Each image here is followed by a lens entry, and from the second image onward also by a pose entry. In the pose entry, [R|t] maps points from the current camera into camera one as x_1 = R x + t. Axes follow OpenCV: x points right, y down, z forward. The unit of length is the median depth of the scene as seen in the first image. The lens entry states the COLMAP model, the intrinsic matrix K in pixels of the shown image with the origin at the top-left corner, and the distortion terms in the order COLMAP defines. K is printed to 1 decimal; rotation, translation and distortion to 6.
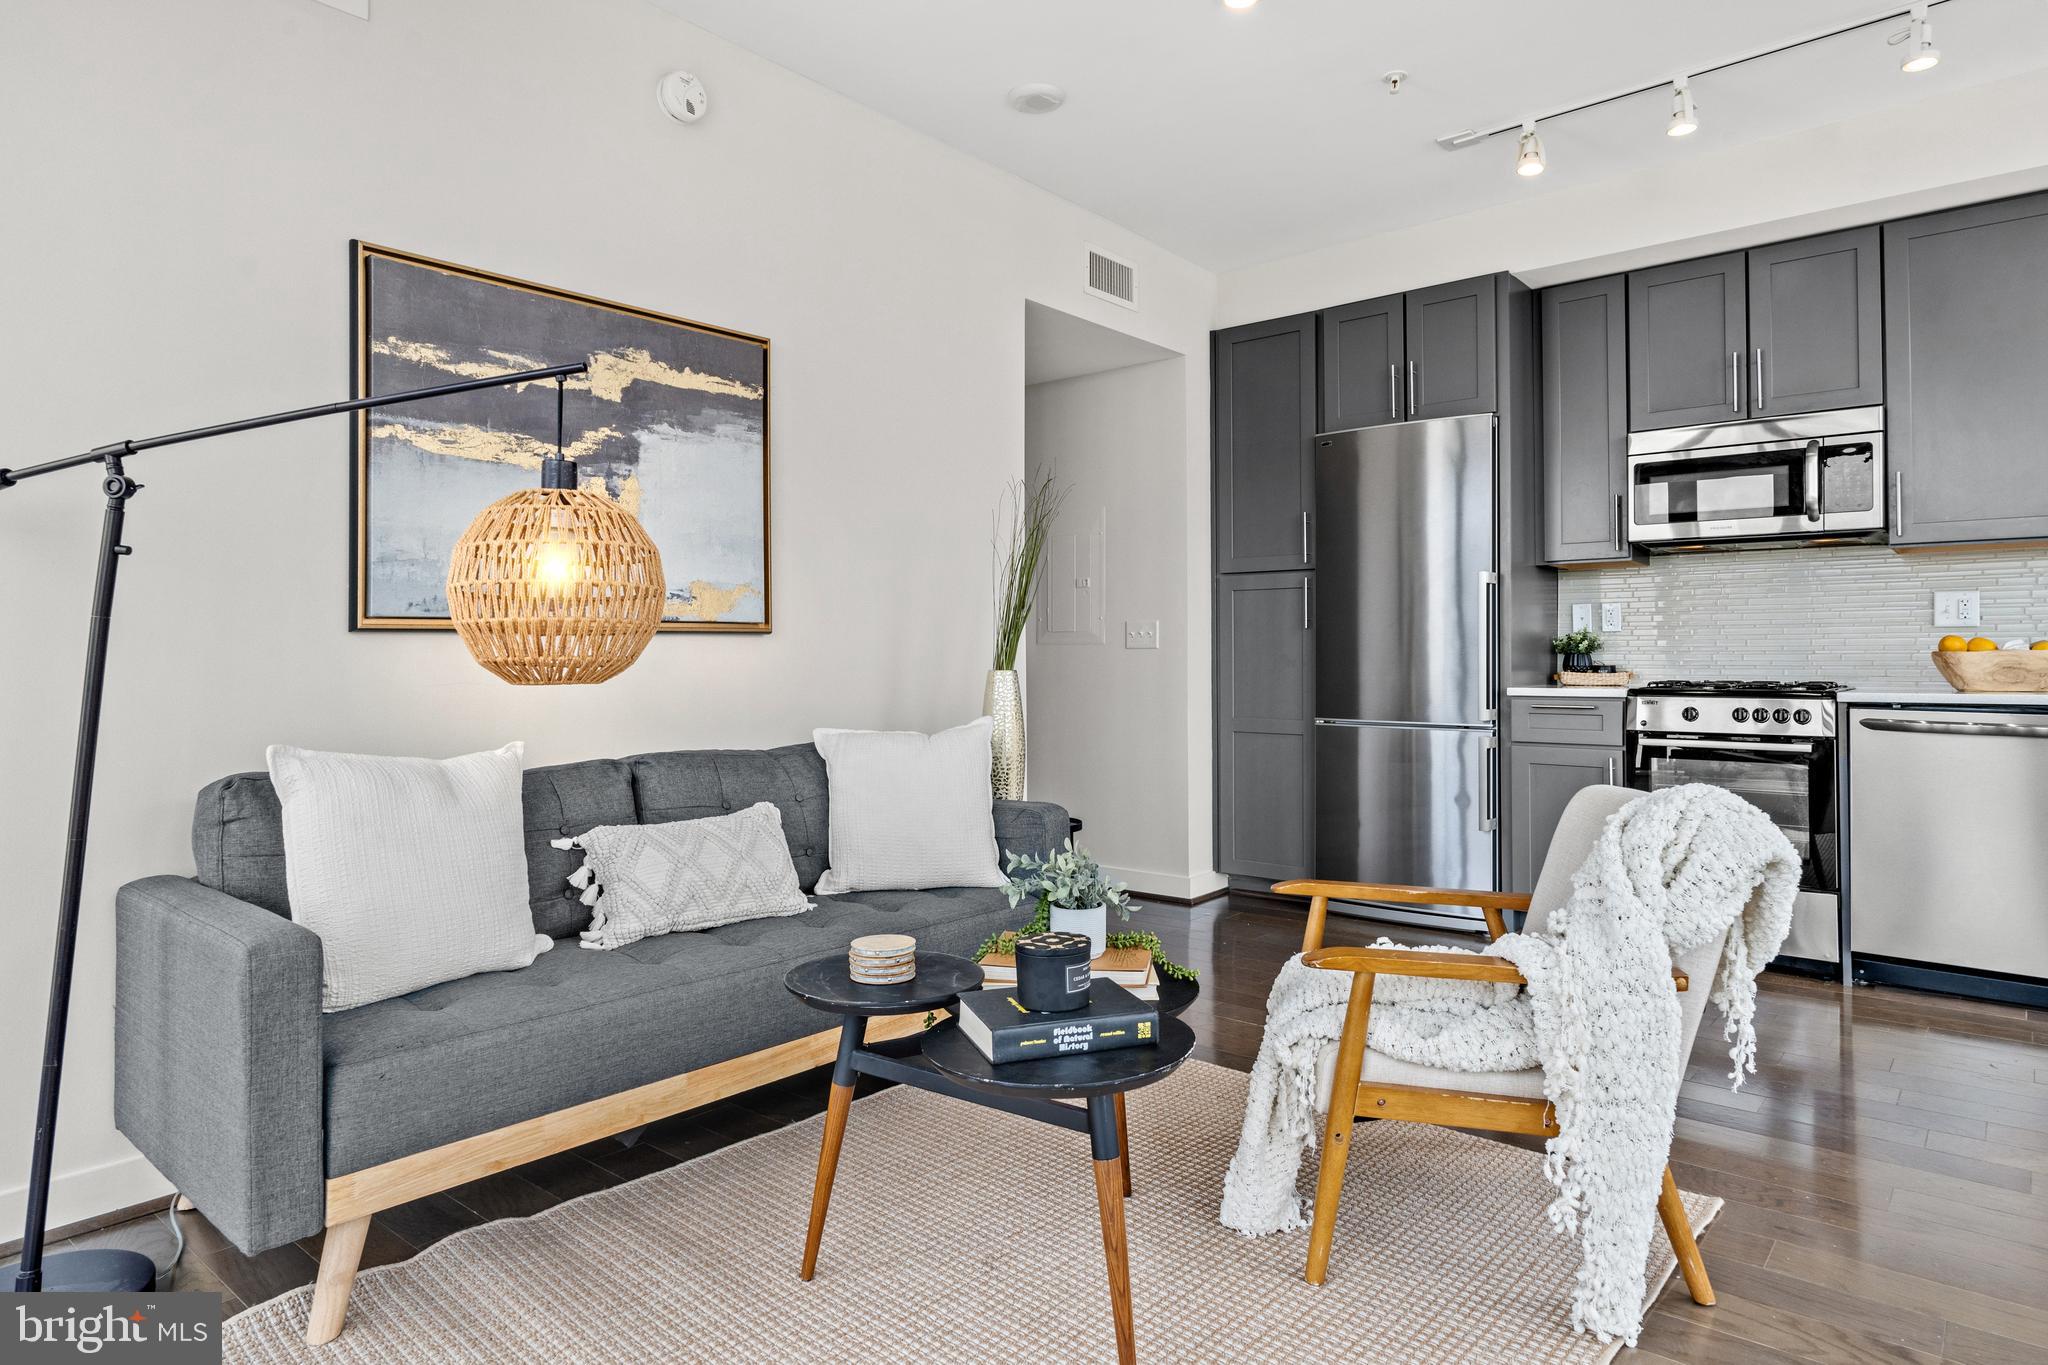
lens RADIAL K [[1157.7, 0, 1021.5], [0, 1157.7, 626.4], [0, 0, 1]] dist [0.001999, 0.000152]
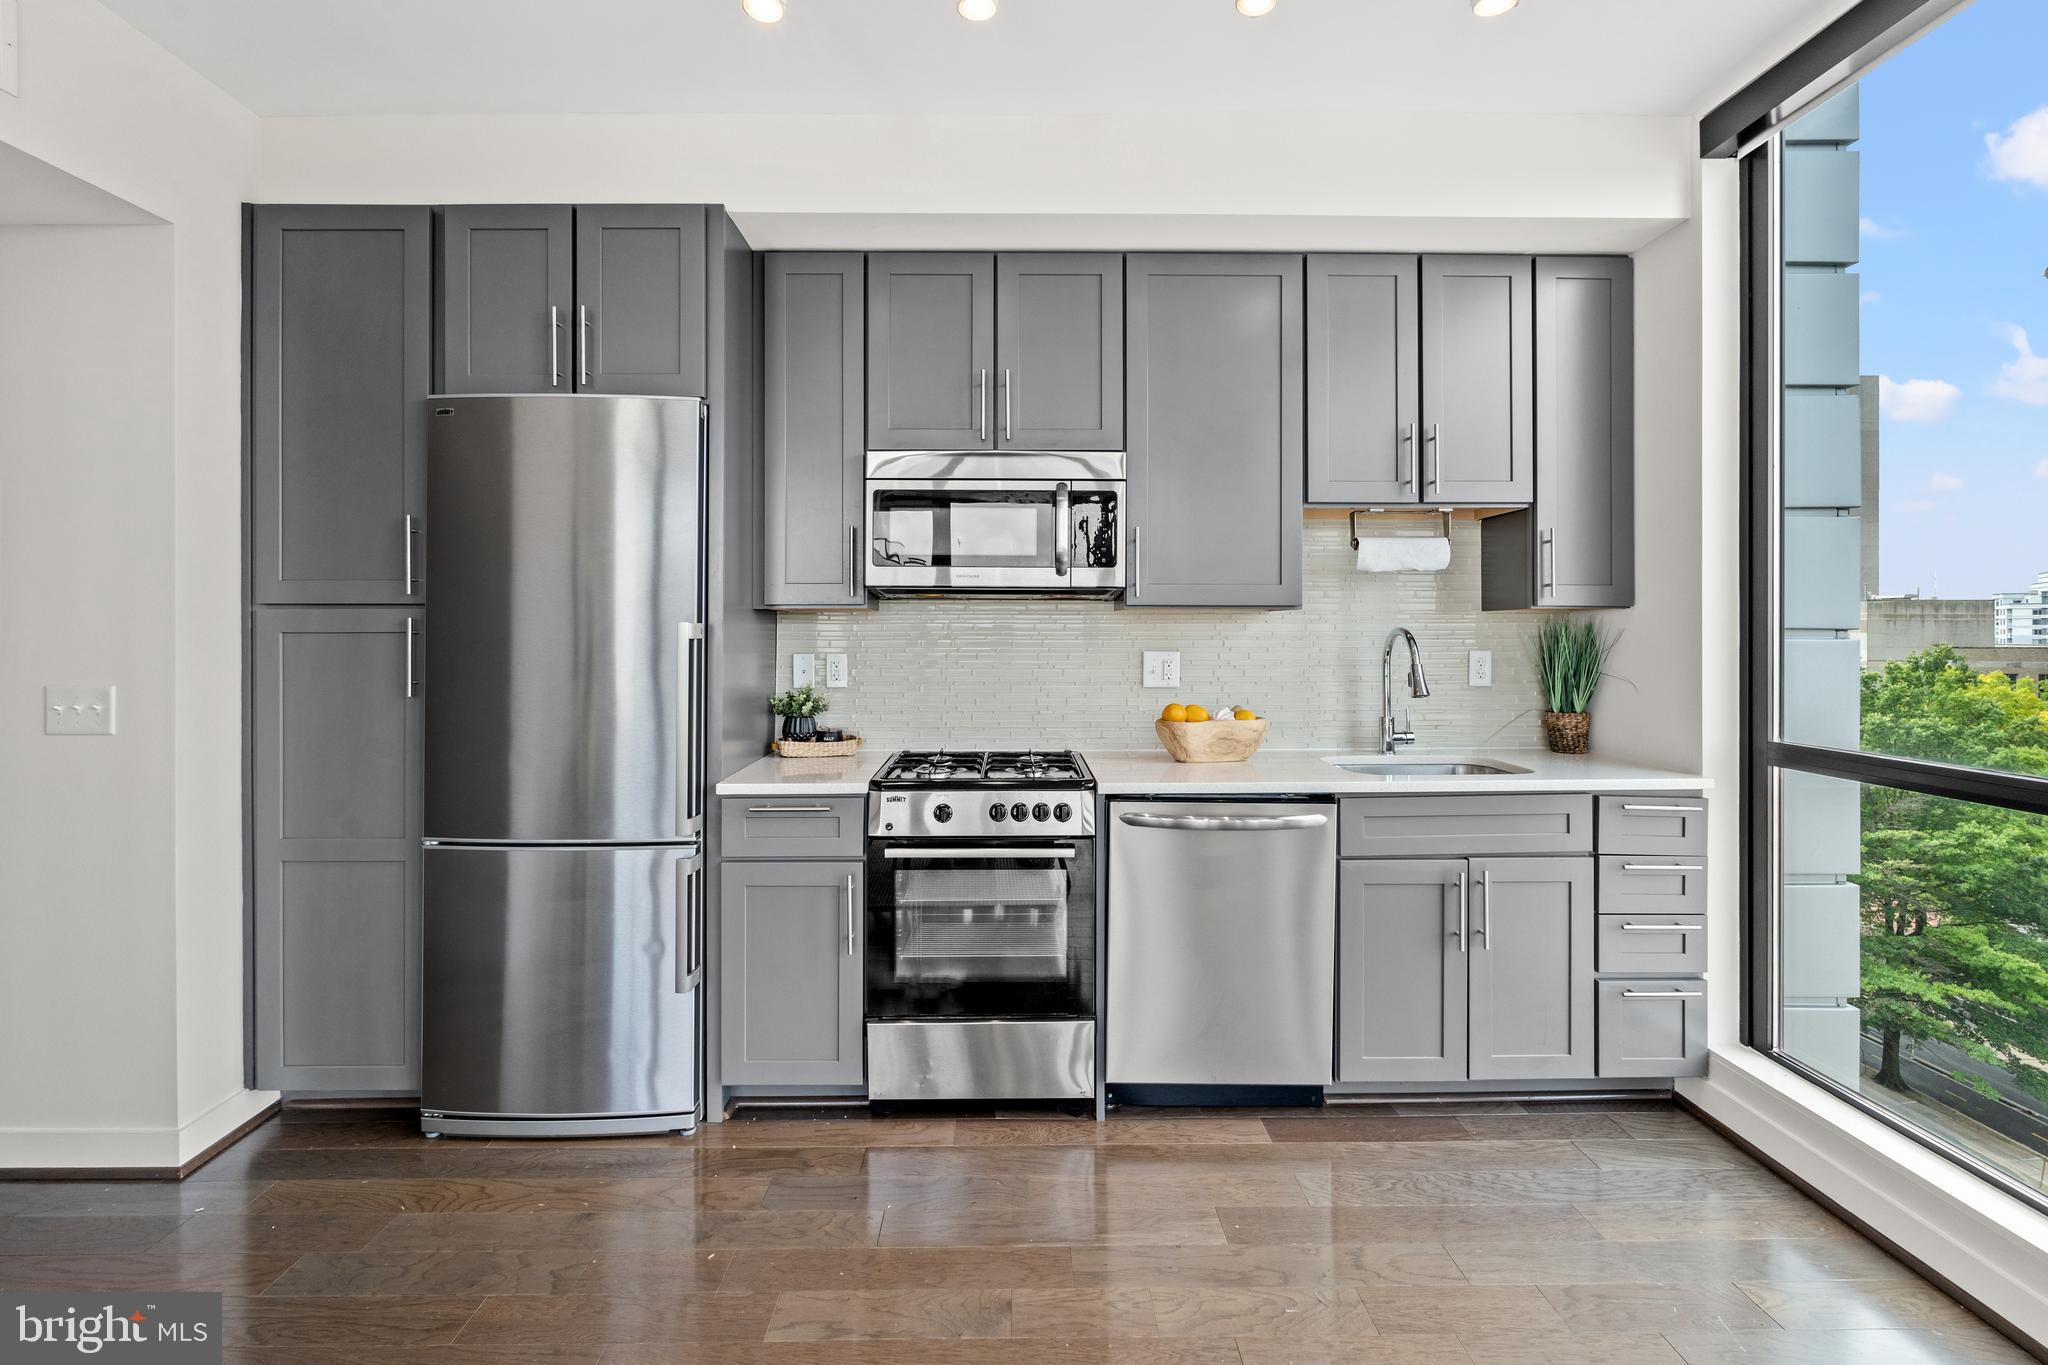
lens RADIAL K [[912.2, 0, 1025.3], [0, 912.2, 618.3], [0, 0, 1]] dist [-0.001115, 0.000197]
pose [[0.742113, 0.003475, 0.670266, 0.181085], [-0.011772, 0.999900, 0.007851, -0.056563], [-0.670172, -0.013717, 0.742079, 0.451698]]
